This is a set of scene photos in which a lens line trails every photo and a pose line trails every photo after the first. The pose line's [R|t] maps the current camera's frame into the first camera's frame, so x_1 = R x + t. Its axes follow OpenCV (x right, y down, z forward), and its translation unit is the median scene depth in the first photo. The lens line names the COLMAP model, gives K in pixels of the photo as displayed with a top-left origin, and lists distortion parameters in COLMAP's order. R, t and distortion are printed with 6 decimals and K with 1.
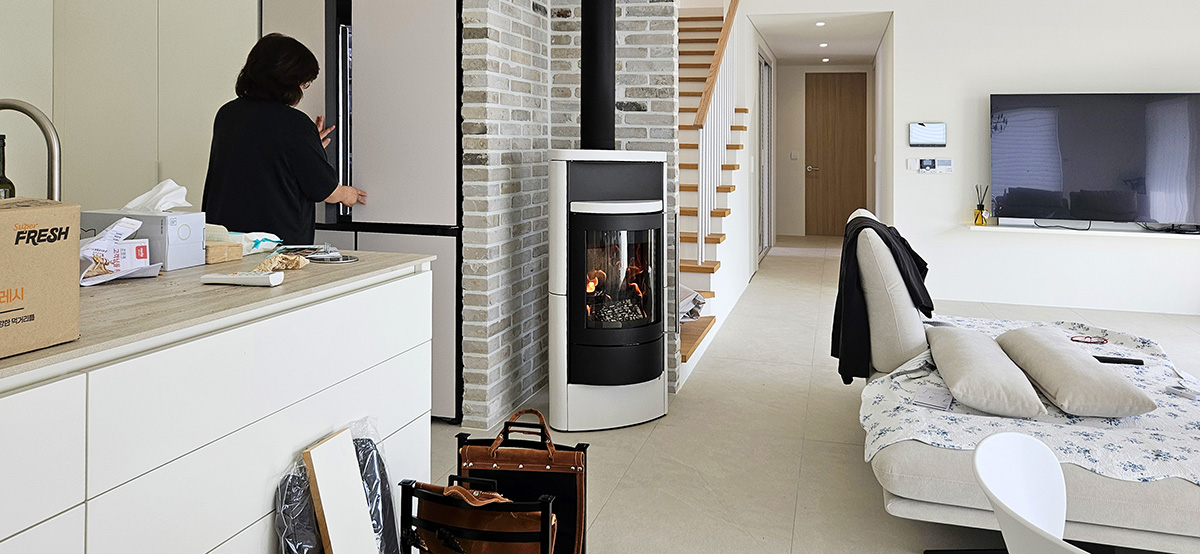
lens RADIAL K [[979.2, 0, 786.2], [0, 979.2, 209.6], [0, 0, 1]] dist [0.006957, 0.003040]
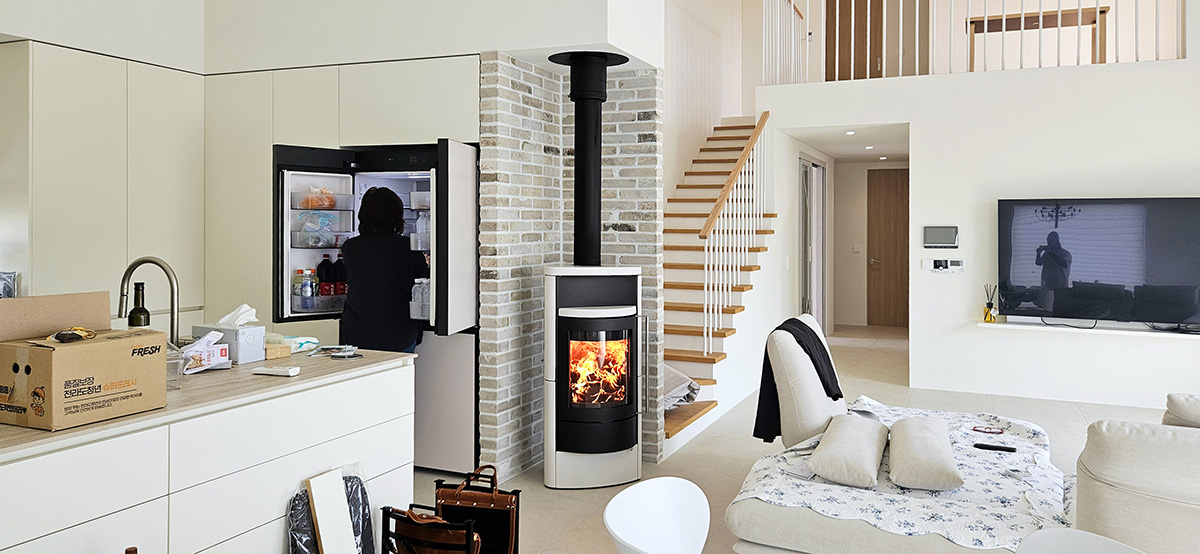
lens RADIAL K [[1010.4, 0, 731.1], [0, 1010.4, 276.1], [0, 0, 1]] dist [0.045640, 0.000807]
pose [[0.982238, 0.003125, -0.187612, 0.246576], [-0.005604, 0.999904, -0.012689, -0.034170], [0.187555, 0.013515, 0.982161, -0.252382]]
